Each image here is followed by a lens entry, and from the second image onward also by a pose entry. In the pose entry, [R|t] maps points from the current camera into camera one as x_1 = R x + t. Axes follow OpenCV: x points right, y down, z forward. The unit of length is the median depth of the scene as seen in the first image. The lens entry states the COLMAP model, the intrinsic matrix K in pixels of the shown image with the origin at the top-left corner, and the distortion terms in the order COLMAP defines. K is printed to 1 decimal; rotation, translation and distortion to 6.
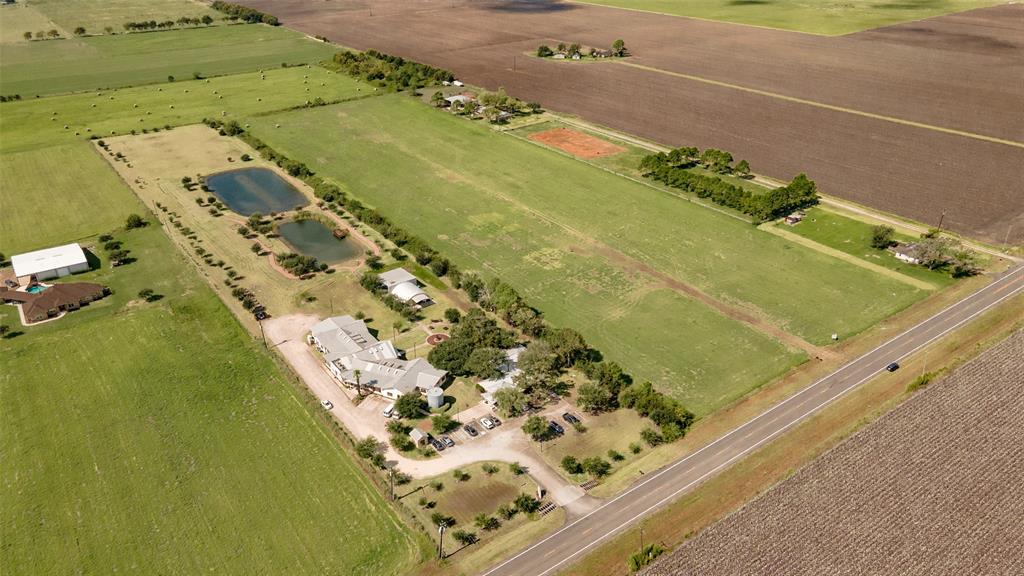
lens RADIAL K [[741.7, 0, 505.7], [0, 741.7, 302.4], [0, 0, 1]] dist [0.013358, 0.051097]
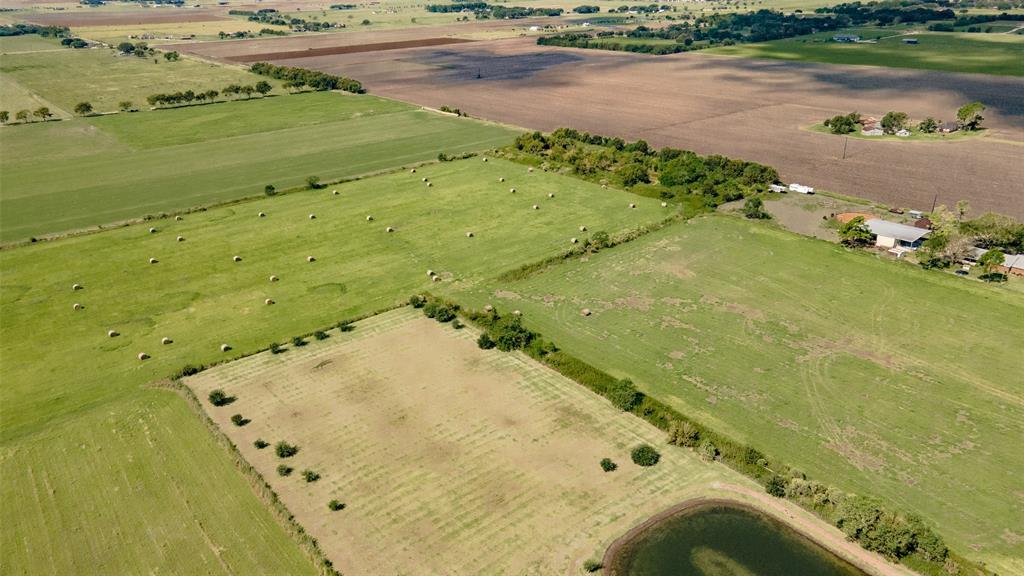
lens RADIAL K [[741.7, 0, 505.7], [0, 741.7, 302.4], [0, 0, 1]] dist [0.013358, 0.051097]
pose [[0.998662, -0.027731, 0.043659, -0.472173], [0.030939, 0.996734, -0.074587, -0.266696], [-0.041448, 0.075838, 0.996258, 0.701401]]
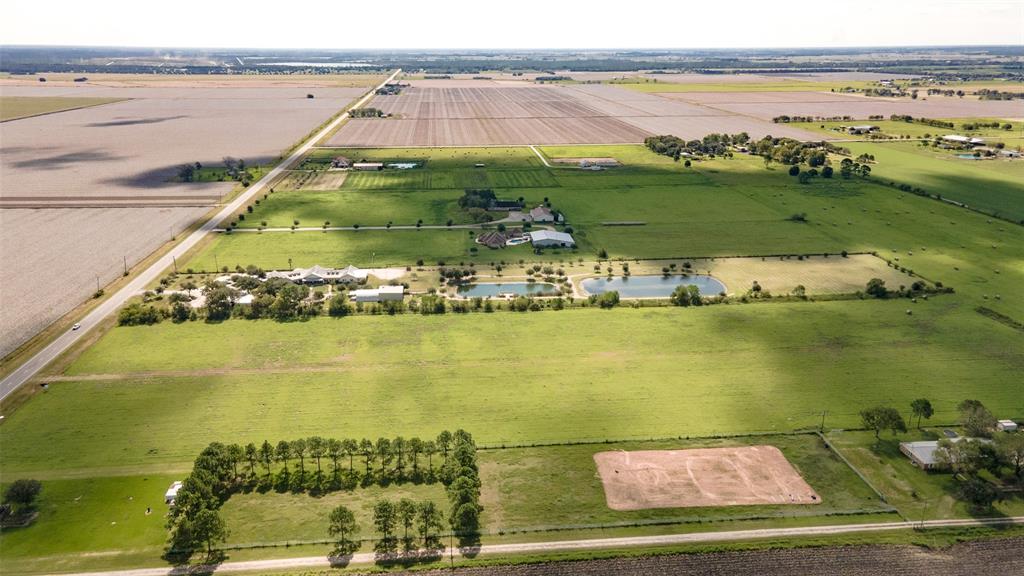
lens RADIAL K [[745.6, 0, 505.8], [0, 745.6, 290.4], [0, 0, 1]] dist [0.025661, 0.024923]
pose [[-0.506776, 0.285224, -0.813527, 0.624881], [-0.403524, 0.755433, 0.516226, -0.601210], [0.761805, 0.589888, -0.267741, 1.112491]]
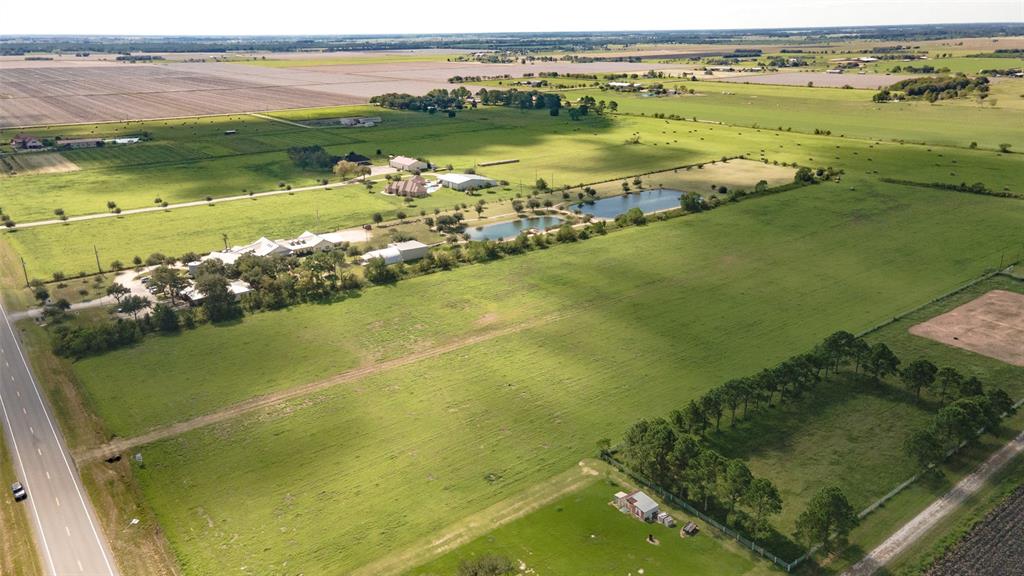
lens RADIAL K [[741.7, 0, 505.7], [0, 741.7, 302.4], [0, 0, 1]] dist [0.013358, 0.051097]
pose [[0.032941, 0.359499, -0.932564, 0.634072], [-0.466485, 0.830733, 0.303766, -0.256977], [0.883915, 0.425021, 0.195066, 0.692093]]
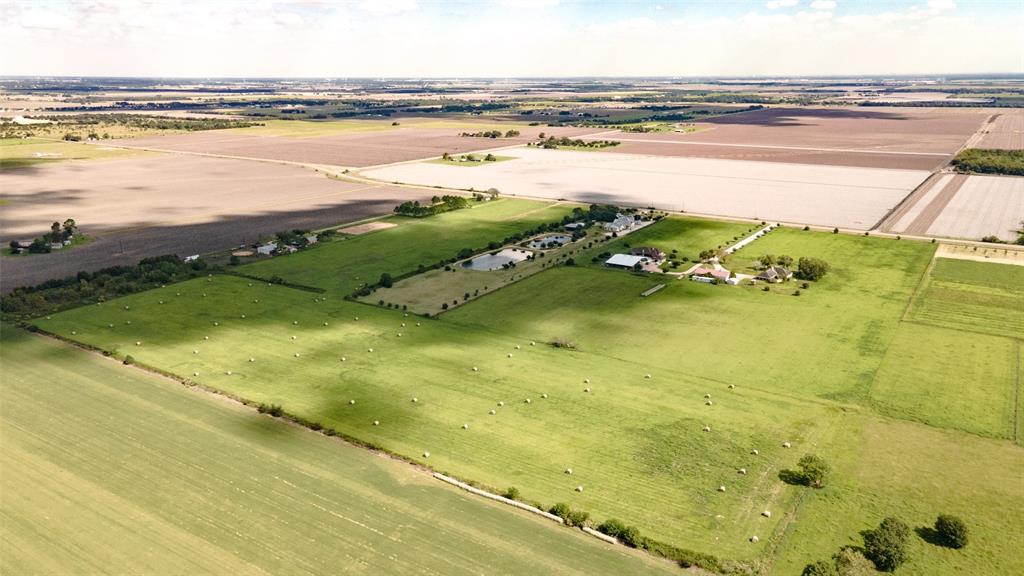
lens RADIAL K [[741.7, 0, 505.7], [0, 741.7, 302.4], [0, 0, 1]] dist [0.013358, 0.051097]
pose [[-0.357619, -0.260014, 0.896940, -1.794266], [0.452289, 0.792072, 0.409947, -0.722592], [-0.817033, 0.552281, -0.165659, 1.288840]]
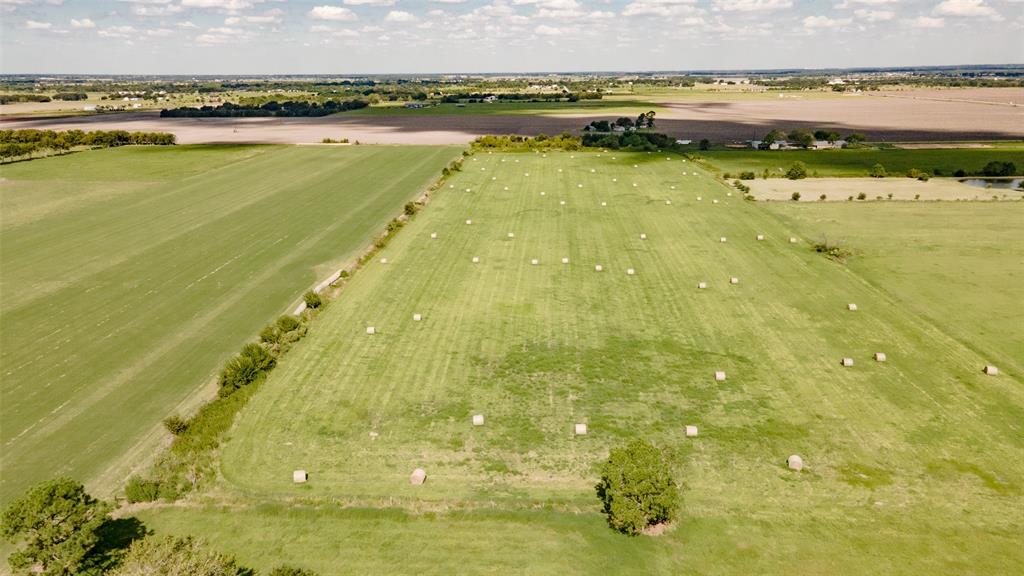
lens RADIAL K [[749.6, 0, 506.4], [0, 749.6, 283.9], [0, 0, 1]] dist [0.008974, 0.057670]
pose [[0.631065, -0.203606, 0.748533, -1.500688], [0.369075, 0.927534, -0.058860, -0.227095], [-0.682306, 0.313409, 0.660480, 0.858786]]
